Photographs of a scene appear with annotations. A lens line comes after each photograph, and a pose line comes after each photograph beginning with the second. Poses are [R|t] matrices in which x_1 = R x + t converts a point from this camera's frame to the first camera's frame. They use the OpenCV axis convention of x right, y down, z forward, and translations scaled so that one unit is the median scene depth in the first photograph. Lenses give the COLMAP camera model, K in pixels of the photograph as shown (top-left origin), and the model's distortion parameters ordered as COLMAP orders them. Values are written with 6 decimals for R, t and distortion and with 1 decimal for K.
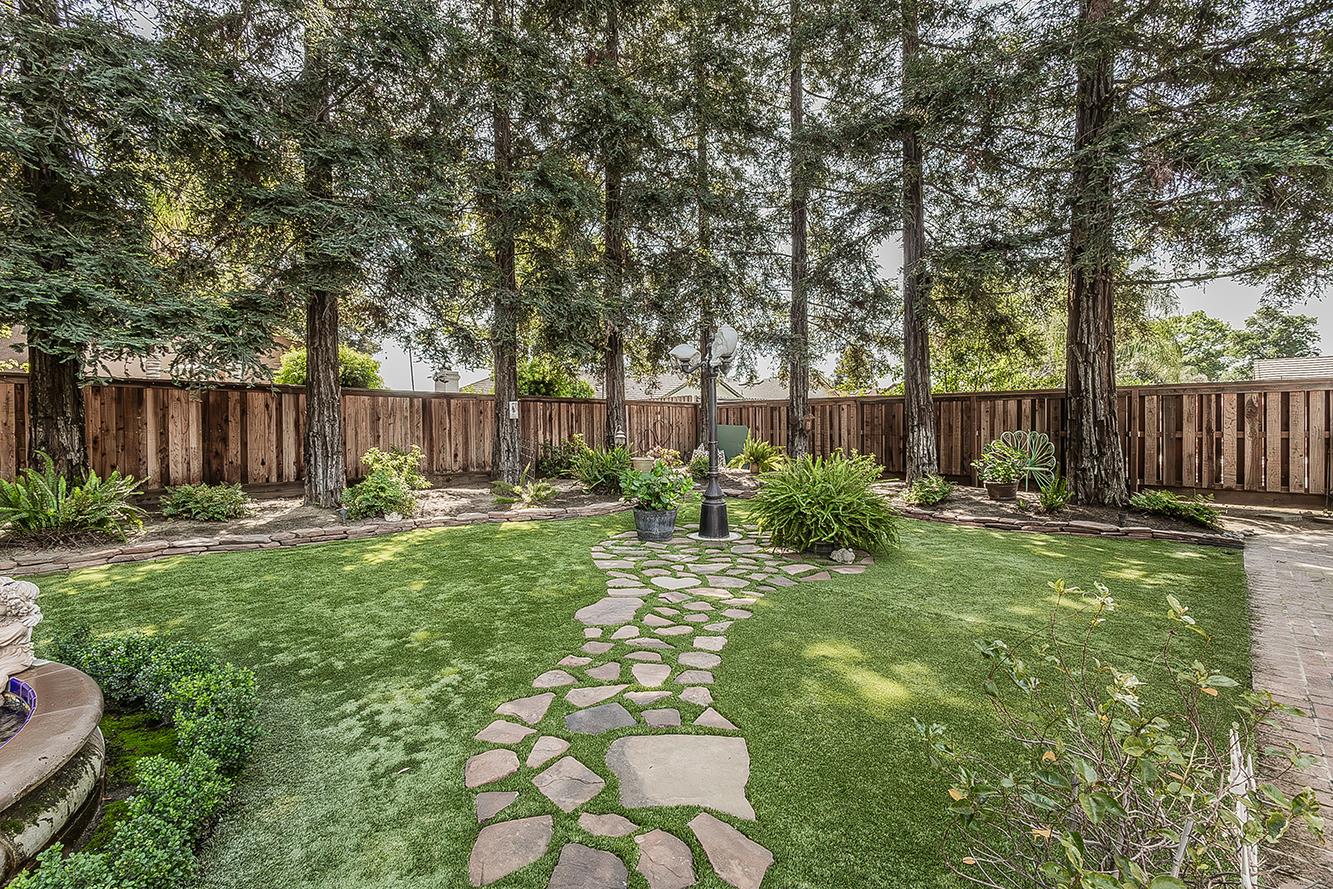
lens RADIAL K [[576.5, 0, 655.4], [0, 576.5, 433.3], [0, 0, 1]] dist [-0.013919, 0.001709]
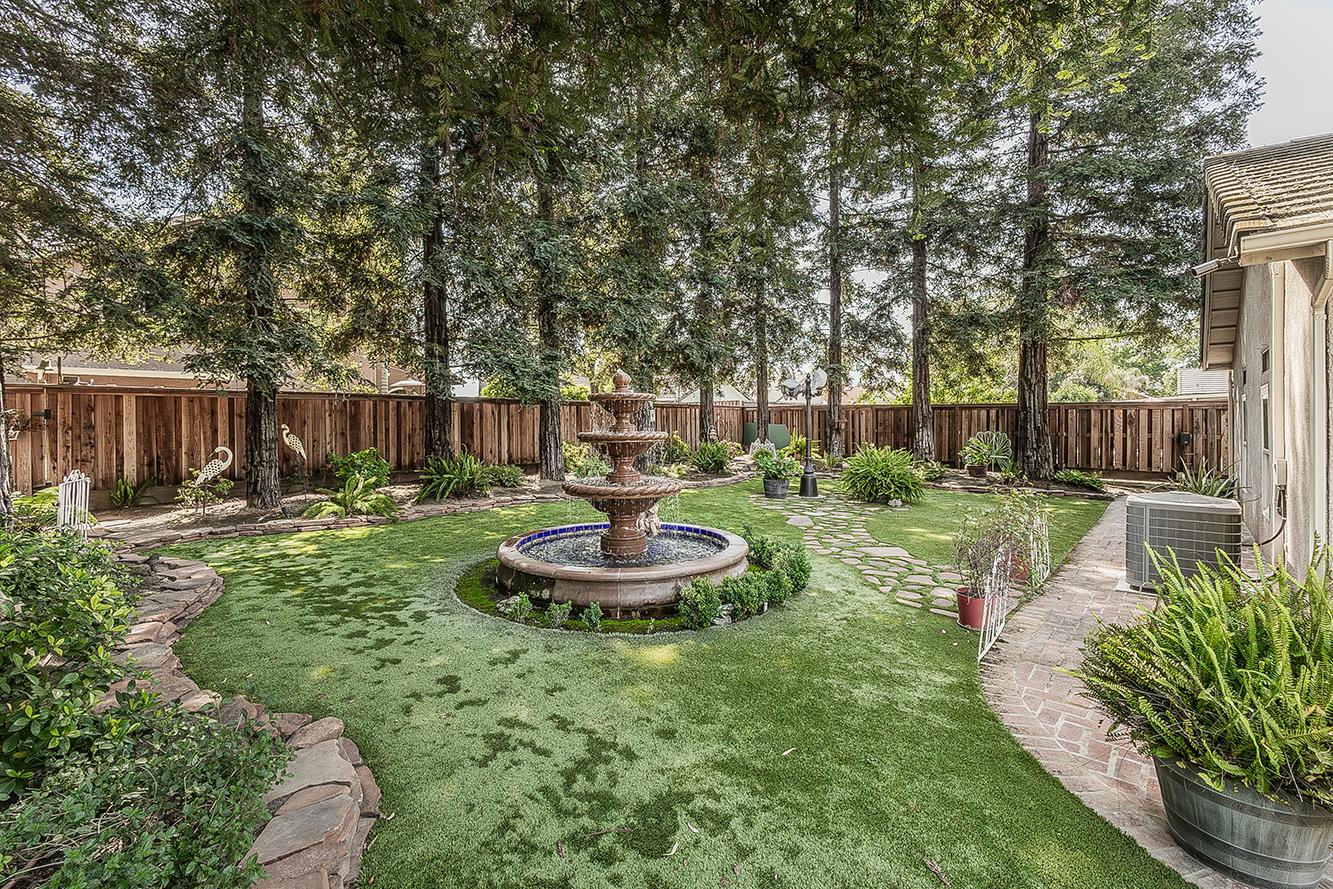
lens RADIAL K [[576.5, 0, 655.9], [0, 576.5, 424.1], [0, 0, 1]] dist [-0.013919, 0.001709]
pose [[0.998889, 0.004927, 0.046857, -0.332495], [-0.004885, 0.999988, -0.001013, -0.019494], [-0.046861, 0.000783, 0.998901, -0.501366]]
